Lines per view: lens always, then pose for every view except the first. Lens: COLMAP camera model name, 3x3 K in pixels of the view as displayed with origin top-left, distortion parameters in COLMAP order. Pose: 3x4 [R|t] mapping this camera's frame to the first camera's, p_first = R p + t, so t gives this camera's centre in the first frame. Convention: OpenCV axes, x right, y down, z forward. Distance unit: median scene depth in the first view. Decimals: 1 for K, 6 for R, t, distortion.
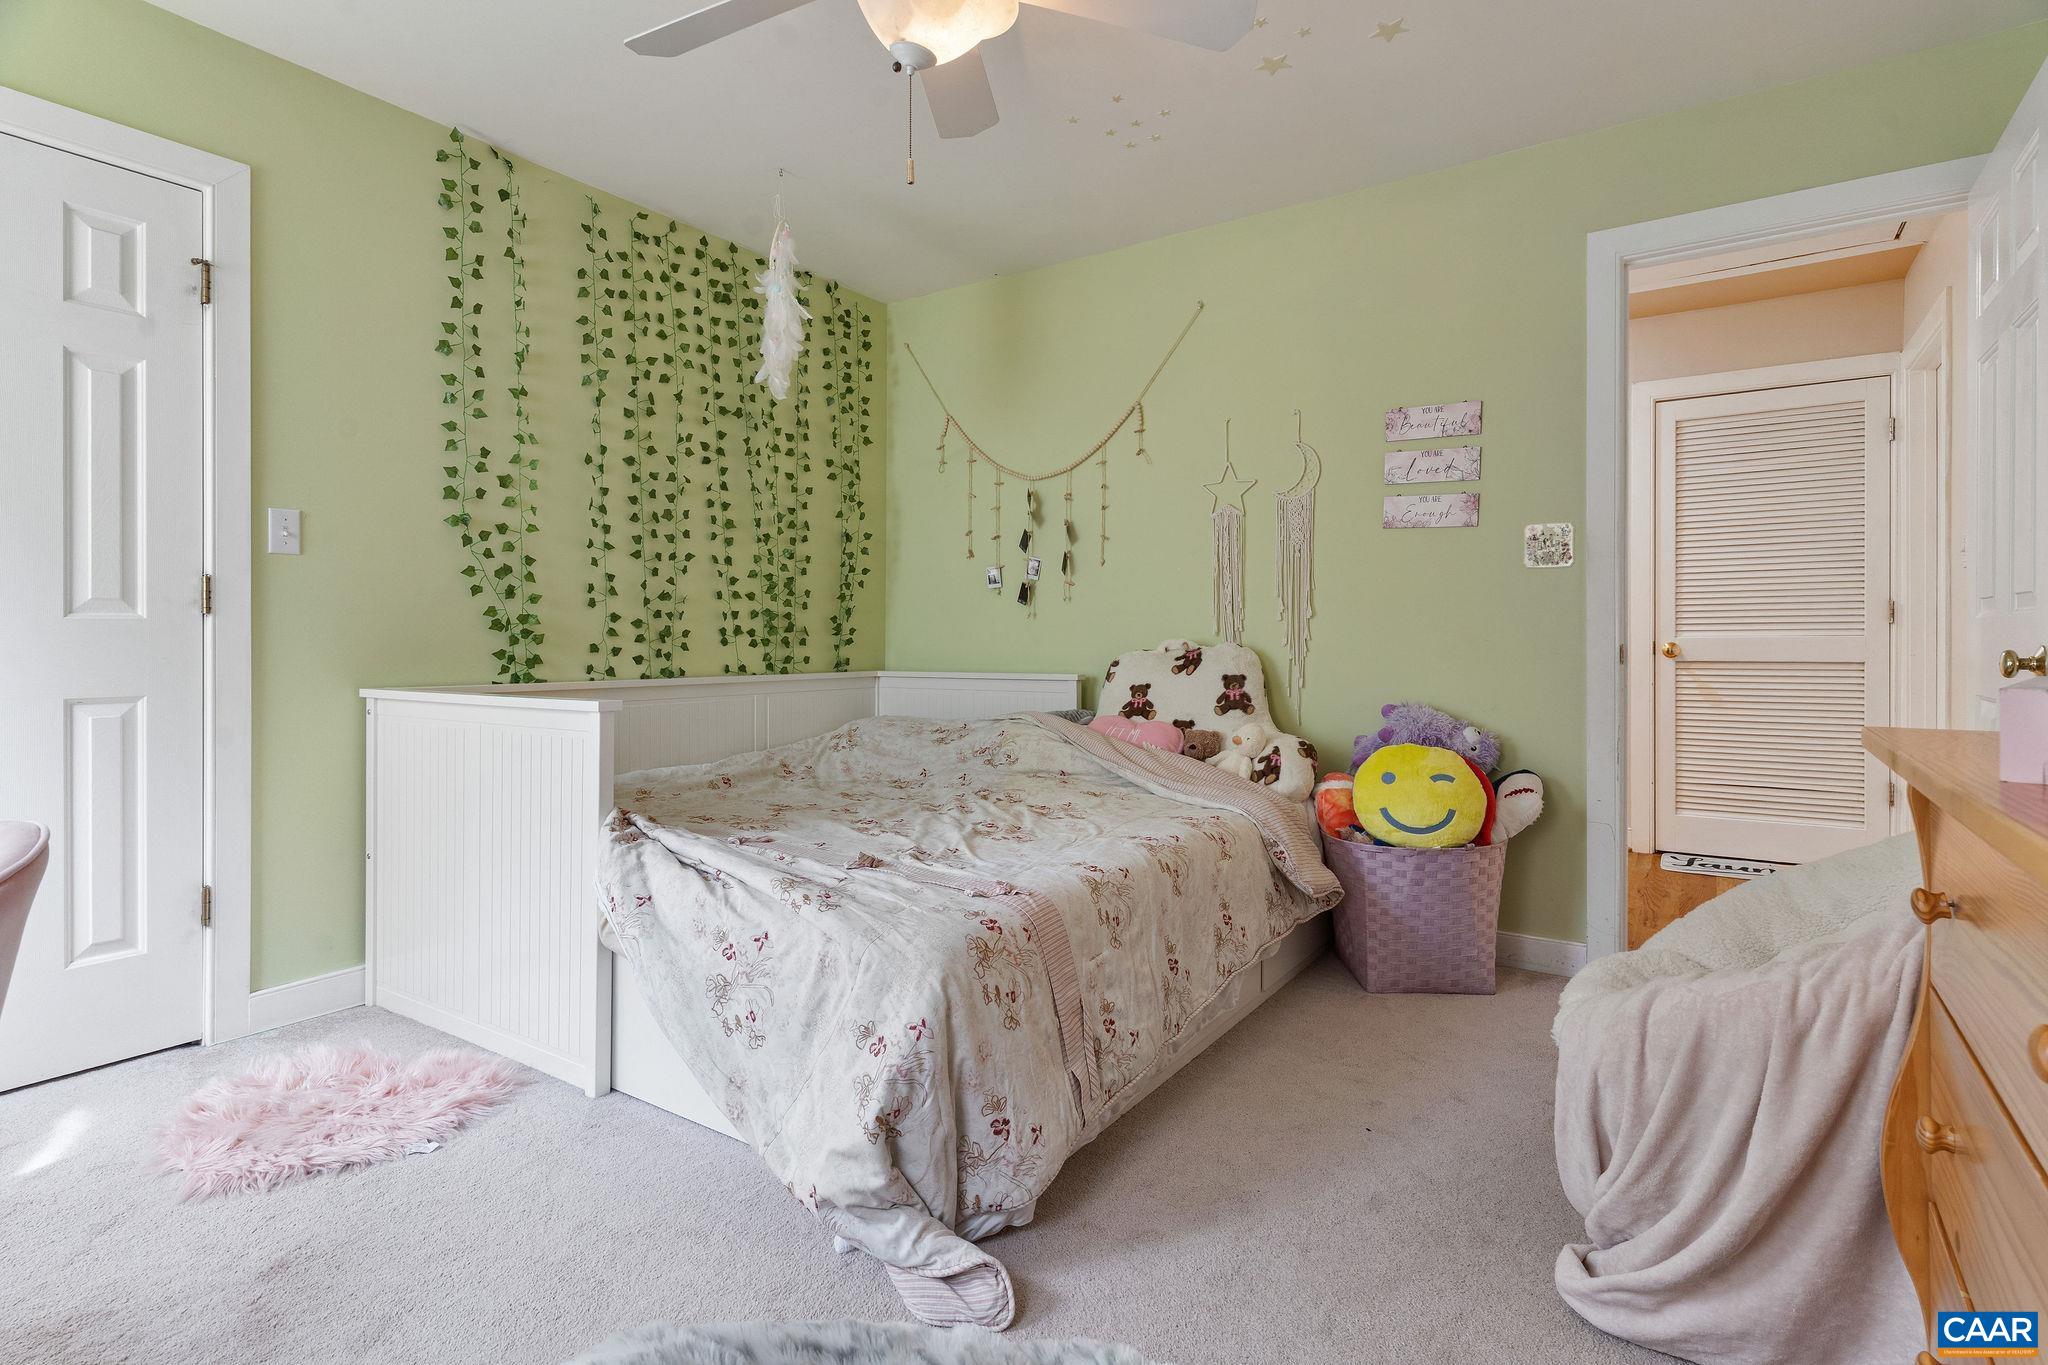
lens RADIAL K [[999.9, 0, 1028.4], [0, 999.9, 640.7], [0, 0, 1]] dist [-0.000276, 0.000074]
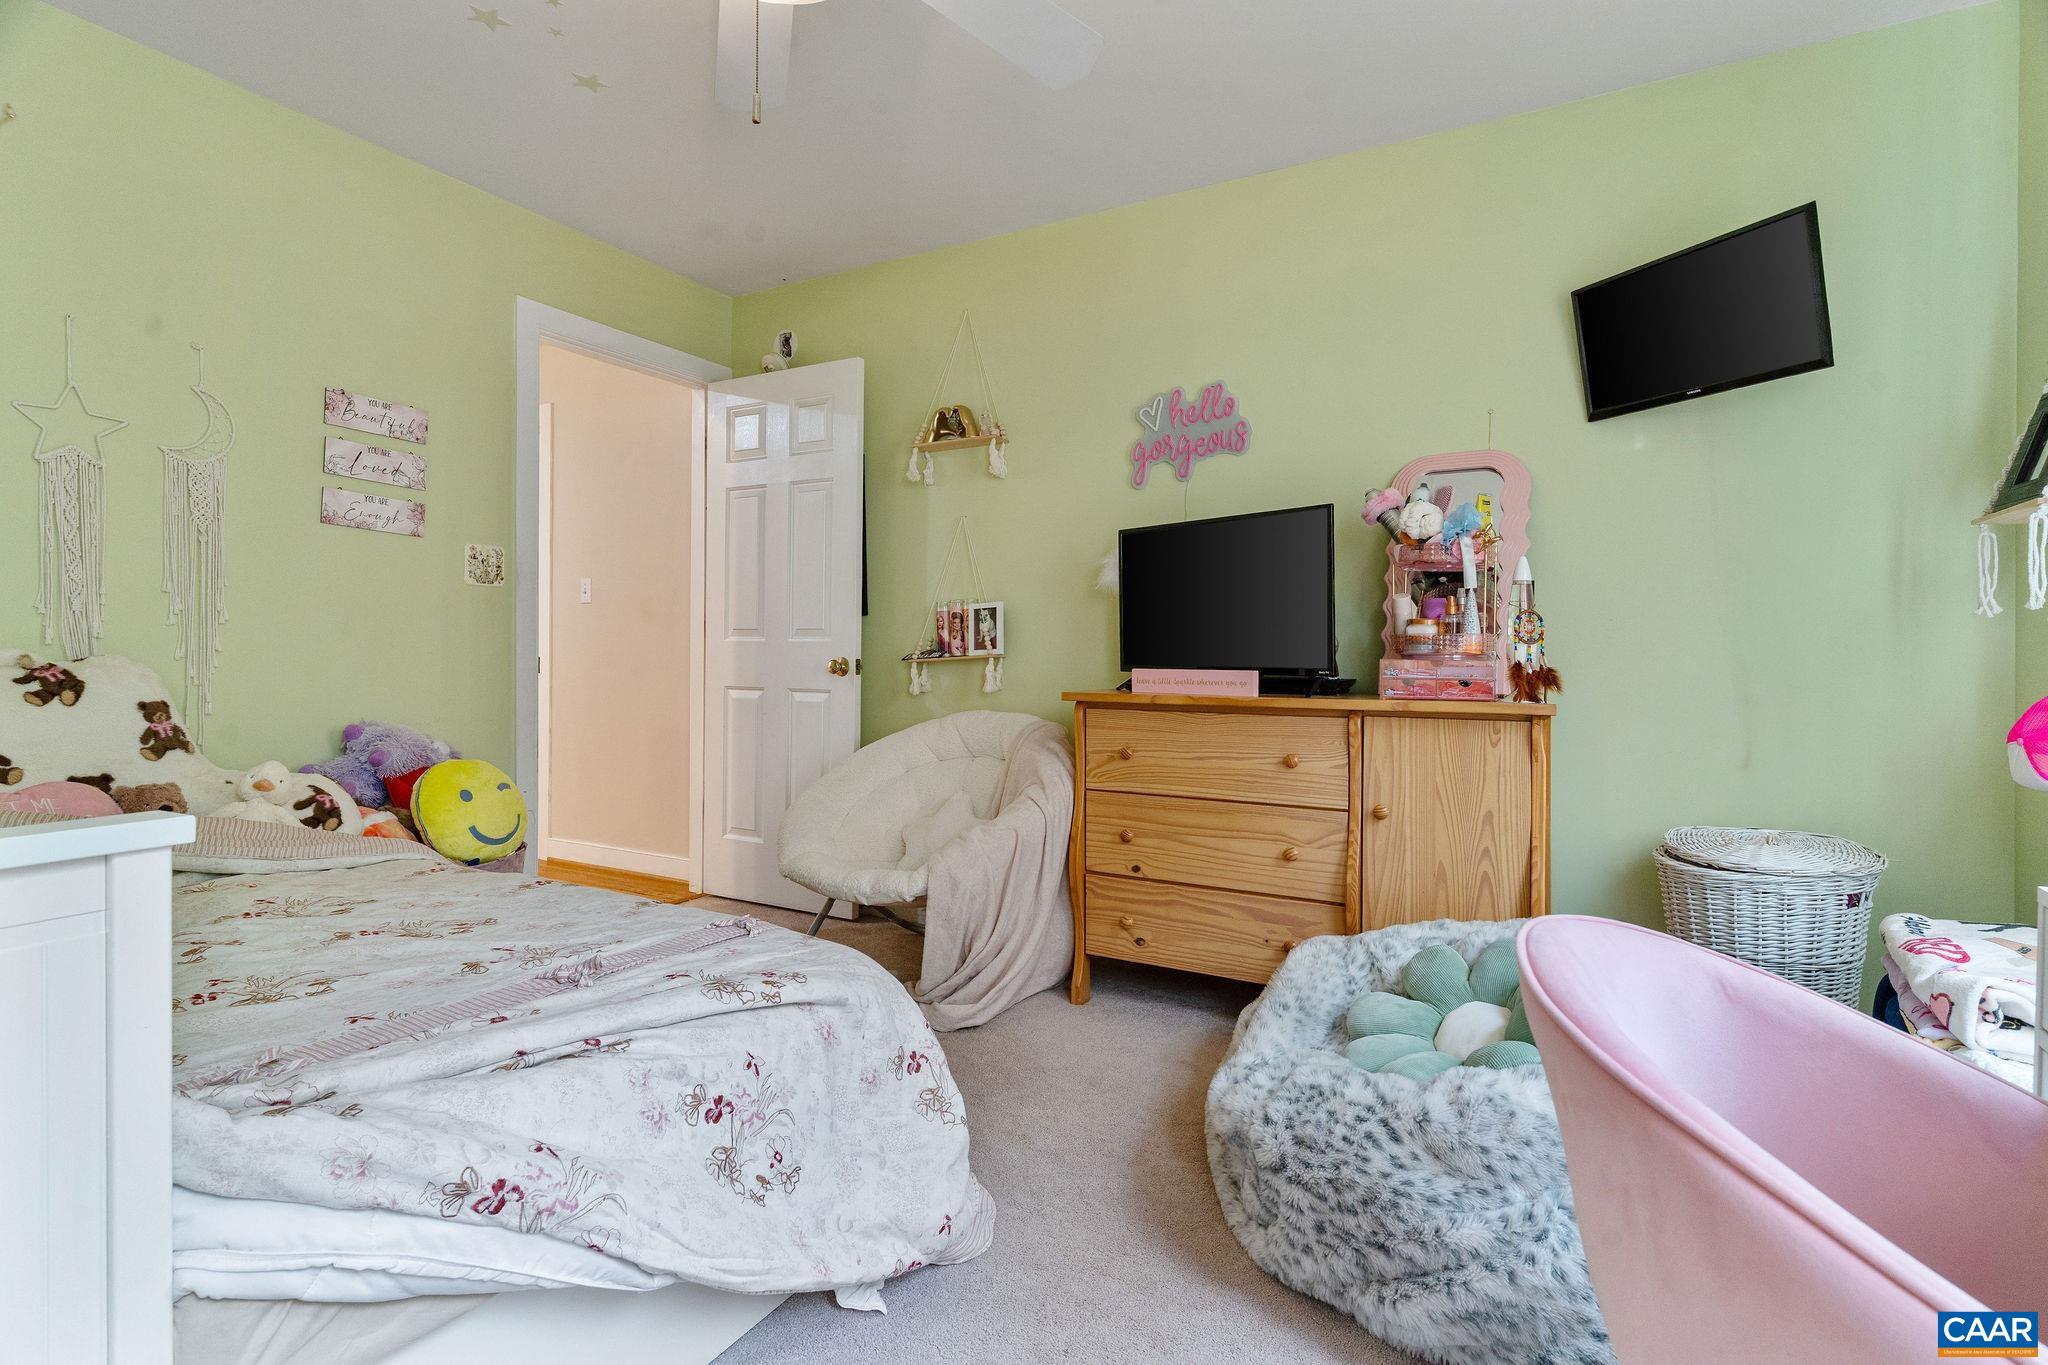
lens RADIAL K [[988.4, 0, 1017.4], [0, 988.4, 656.8], [0, 0, 1]] dist [-0.001073, 0.000346]
pose [[-0.063269, -0.004138, 0.997988, -0.551134], [-0.005389, 0.999978, 0.003805, -0.003084], [-0.997982, -0.005138, -0.063289, 0.464951]]
